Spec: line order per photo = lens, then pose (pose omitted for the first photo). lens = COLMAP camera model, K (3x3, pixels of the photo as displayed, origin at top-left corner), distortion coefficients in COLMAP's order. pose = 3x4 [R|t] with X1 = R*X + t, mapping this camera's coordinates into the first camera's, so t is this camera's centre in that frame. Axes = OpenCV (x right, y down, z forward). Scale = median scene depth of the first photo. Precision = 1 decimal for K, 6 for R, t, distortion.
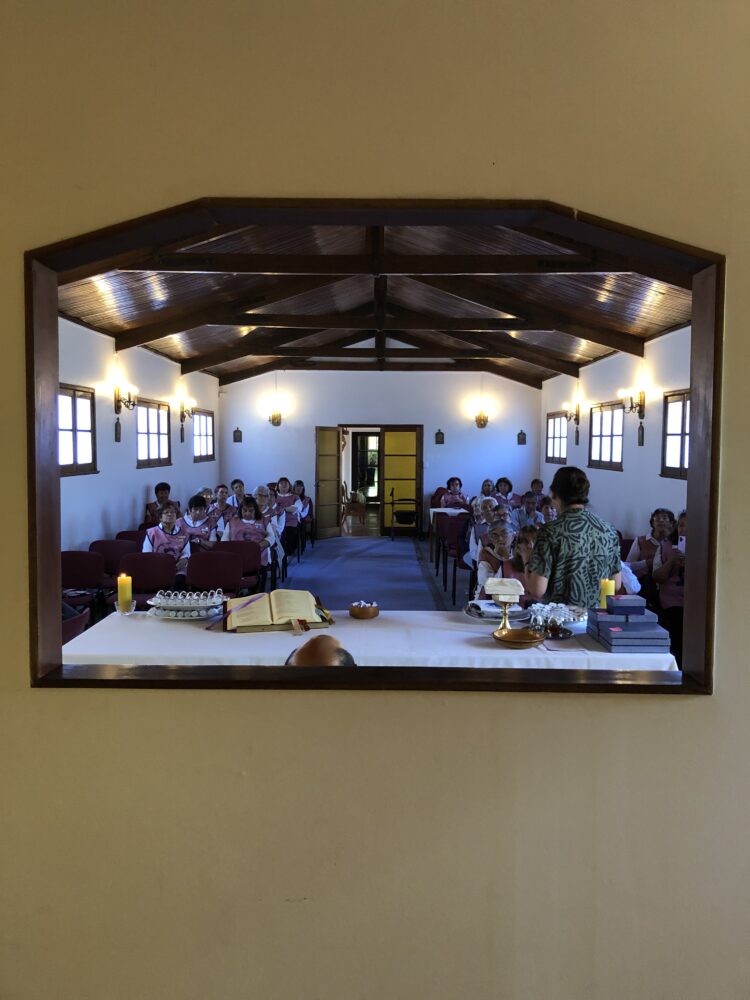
lens RADIAL K [[807.2, 0, 375.0], [0, 807.2, 500.0], [0, 0, 1]] dist [0.006555, -0.010067]
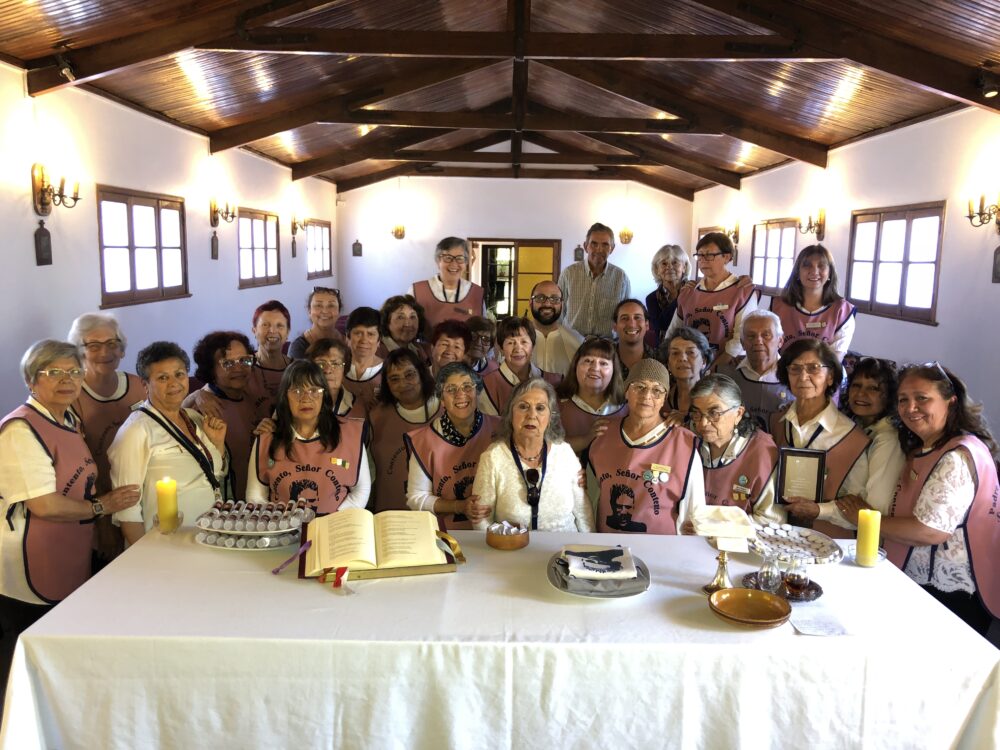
lens RADIAL K [[783.2, 0, 492.9], [0, 783.2, 374.9], [0, 0, 1]] dist [-0.007340, -0.003206]
pose [[0.999856, 0.014577, -0.008688, -0.008957], [-0.013727, 0.995758, 0.090978, -0.025229], [0.009977, -0.090846, 0.995815, 0.133870]]
